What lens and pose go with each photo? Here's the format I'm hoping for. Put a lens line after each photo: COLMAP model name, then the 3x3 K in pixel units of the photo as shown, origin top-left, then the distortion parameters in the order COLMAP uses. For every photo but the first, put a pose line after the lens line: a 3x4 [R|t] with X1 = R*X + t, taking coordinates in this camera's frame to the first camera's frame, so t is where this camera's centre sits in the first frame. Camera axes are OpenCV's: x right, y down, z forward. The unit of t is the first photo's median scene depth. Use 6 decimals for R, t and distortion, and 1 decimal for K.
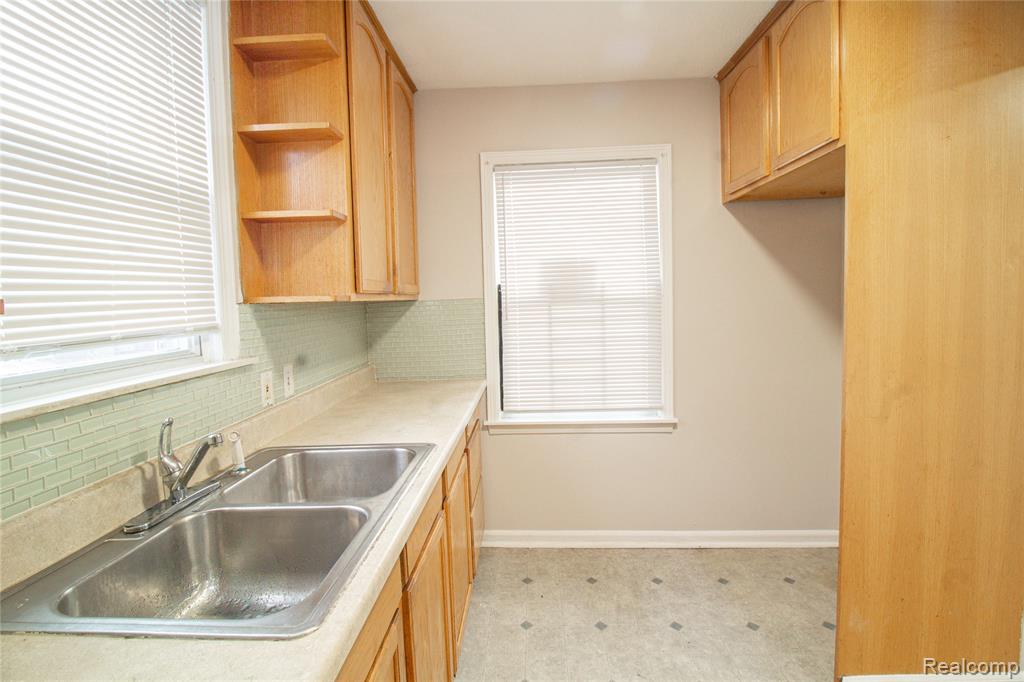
lens RADIAL K [[483.4, 0, 524.6], [0, 483.4, 325.0], [0, 0, 1]] dist [0.001478, -0.000495]
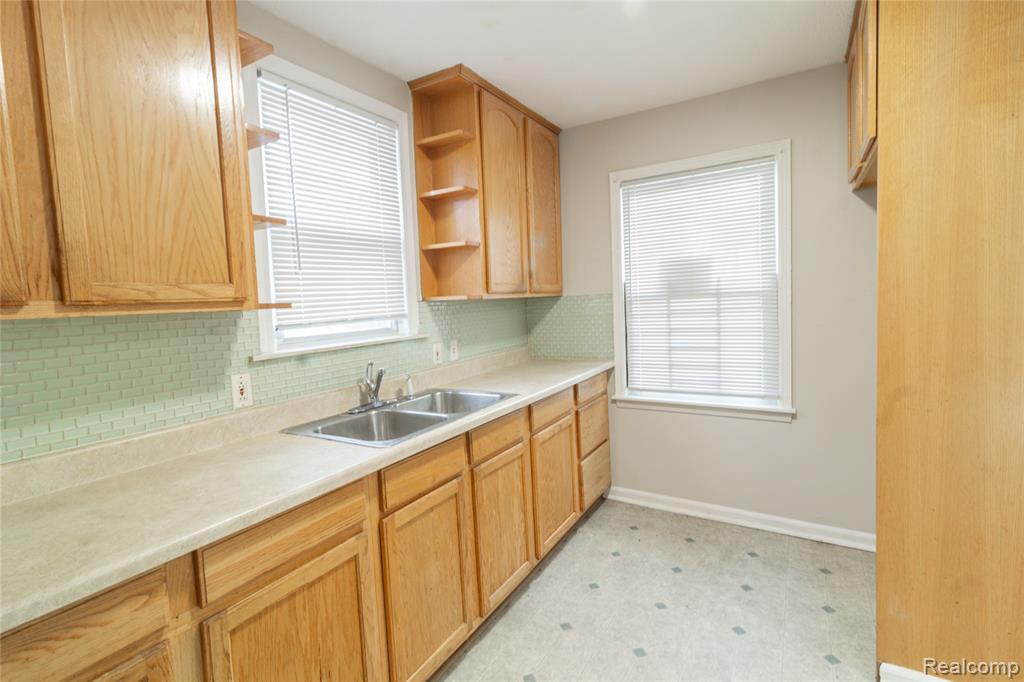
lens RADIAL K [[483.4, 0, 518.0], [0, 483.4, 326.3], [0, 0, 1]] dist [0.001478, -0.000495]
pose [[0.870736, 0.017947, -0.491424, 0.400100], [-0.008118, 0.999722, 0.022125, 0.002079], [0.491685, -0.015275, 0.870639, -0.219002]]
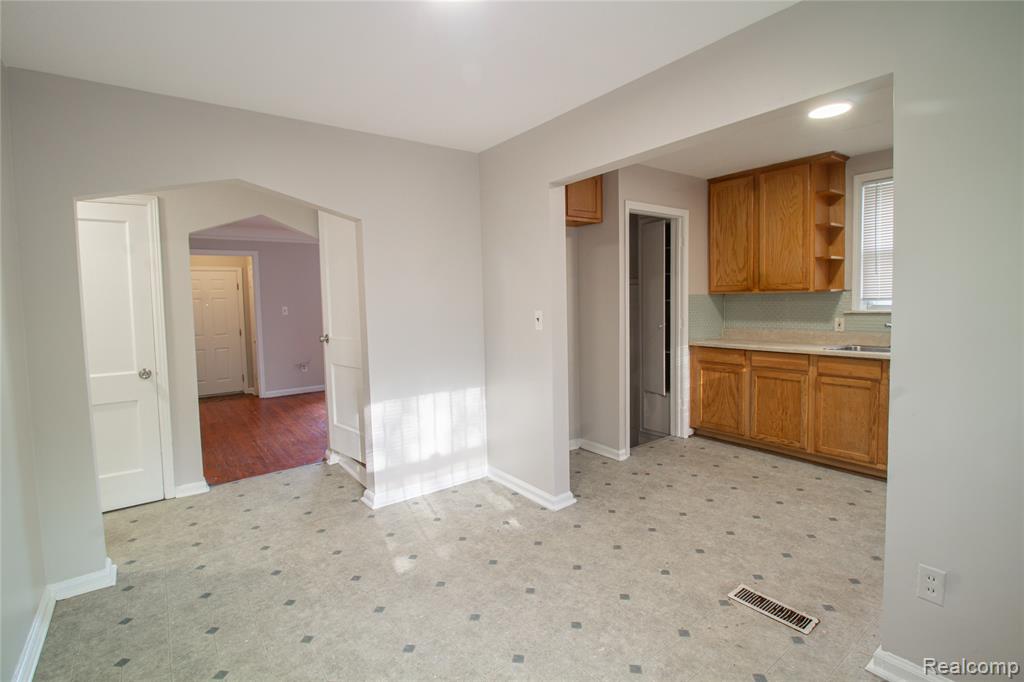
lens RADIAL K [[483.4, 0, 511.0], [0, 483.4, 321.4], [0, 0, 1]] dist [0.001478, -0.000495]
pose [[-0.785659, 0.069564, -0.614737, 1.941150], [0.003985, 0.994207, 0.107412, -0.103555], [0.618647, 0.081939, -0.781384, 1.031492]]
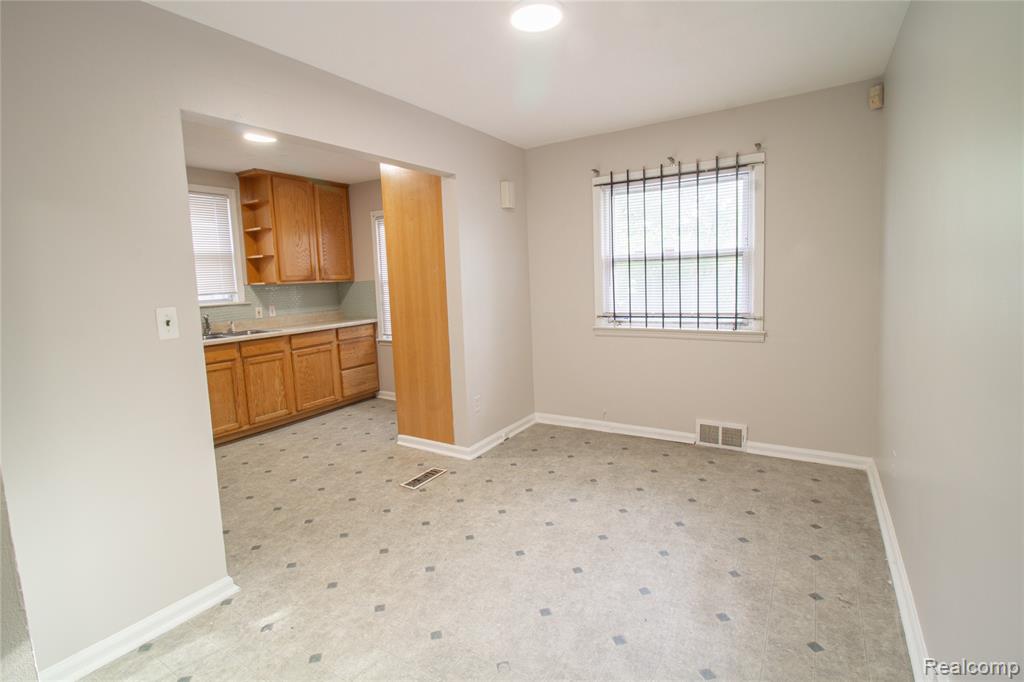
lens RADIAL K [[483.4, 0, 508.5], [0, 483.4, 321.2], [0, 0, 1]] dist [0.001478, -0.000495]
pose [[0.856671, 0.035089, -0.514668, 1.974657], [-0.007763, 0.998448, 0.055151, 0.003614], [0.515804, -0.043250, 0.855614, -0.671098]]
